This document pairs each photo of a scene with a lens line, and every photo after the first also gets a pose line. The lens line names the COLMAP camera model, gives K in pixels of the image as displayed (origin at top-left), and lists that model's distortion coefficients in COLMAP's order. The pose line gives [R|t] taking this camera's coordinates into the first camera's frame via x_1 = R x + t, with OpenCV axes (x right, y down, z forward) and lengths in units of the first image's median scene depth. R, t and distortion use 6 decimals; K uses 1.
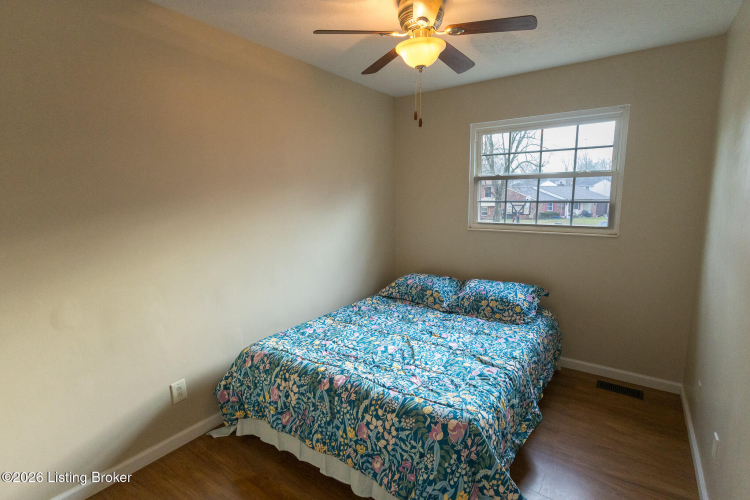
lens RADIAL K [[358.8, 0, 378.8], [0, 358.8, 249.2], [0, 0, 1]] dist [0.004041, 0.000510]
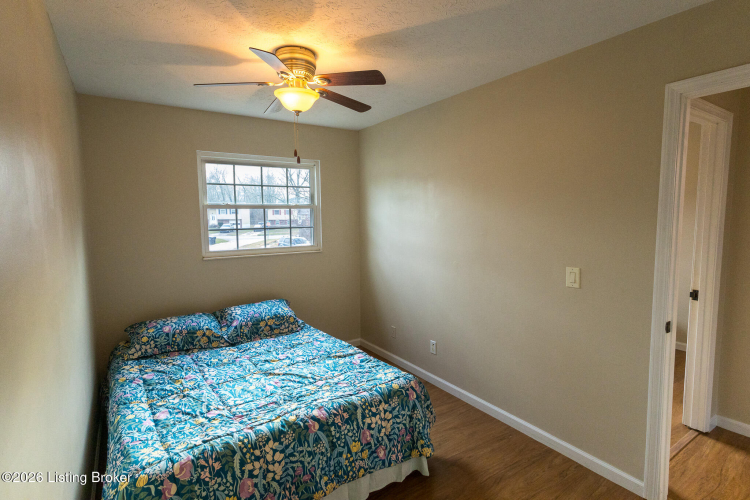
lens RADIAL K [[358.8, 0, 378.8], [0, 358.8, 249.2], [0, 0, 1]] dist [0.004041, 0.000510]
pose [[0.372095, -0.080568, 0.924691, -0.696560], [0.144548, 0.989101, 0.028014, -0.063200], [-0.916870, 0.123238, 0.379686, 0.322154]]
